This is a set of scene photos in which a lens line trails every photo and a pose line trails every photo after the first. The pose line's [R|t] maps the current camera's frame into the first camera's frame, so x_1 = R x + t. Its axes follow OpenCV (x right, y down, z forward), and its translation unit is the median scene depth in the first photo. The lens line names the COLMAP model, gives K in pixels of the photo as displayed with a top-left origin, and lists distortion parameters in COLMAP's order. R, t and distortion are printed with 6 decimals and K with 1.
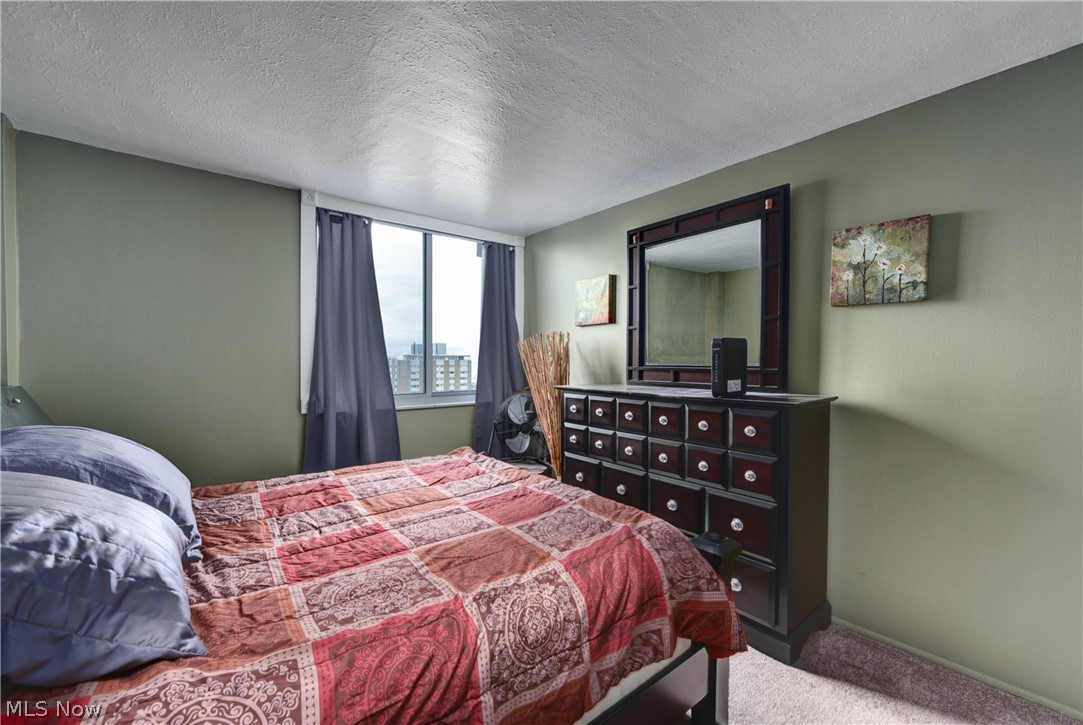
lens RADIAL K [[434.7, 0, 545.6], [0, 434.7, 367.5], [0, 0, 1]] dist [0.000613, -0.000717]
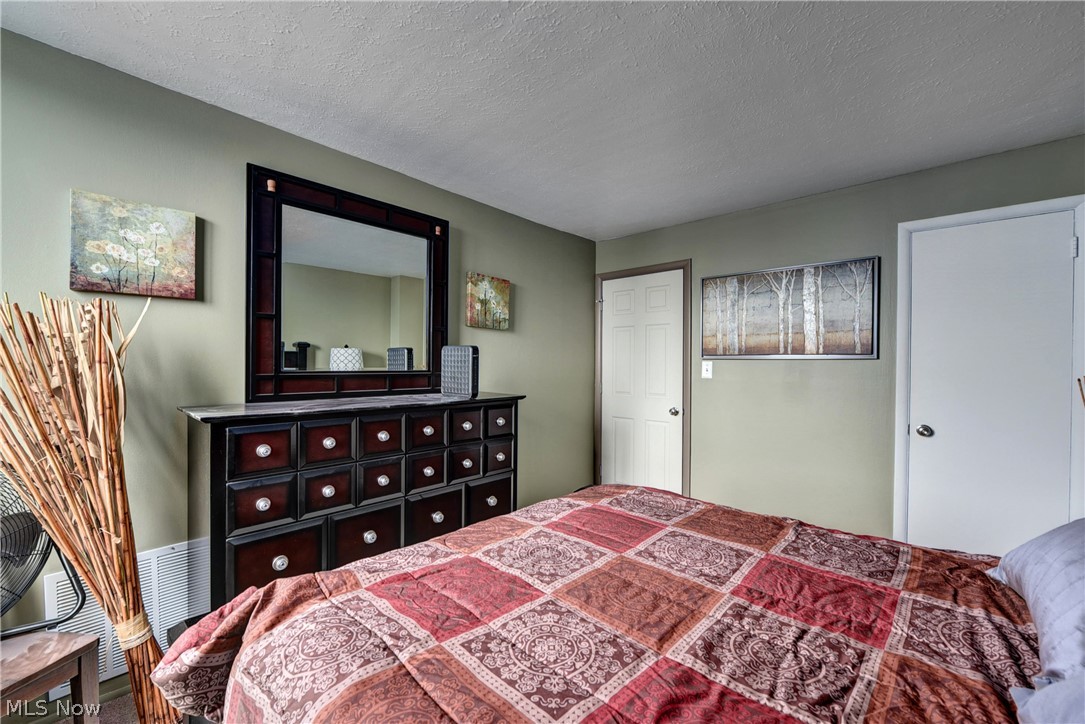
lens RADIAL K [[435.5, 0, 537.4], [0, 435.5, 366.4], [0, 0, 1]] dist [0.000613, -0.000717]
pose [[-0.143183, -0.006780, 0.989673, -0.649372], [0.014099, 0.999861, 0.008889, -0.019391], [-0.989596, 0.015226, -0.143068, 0.871378]]
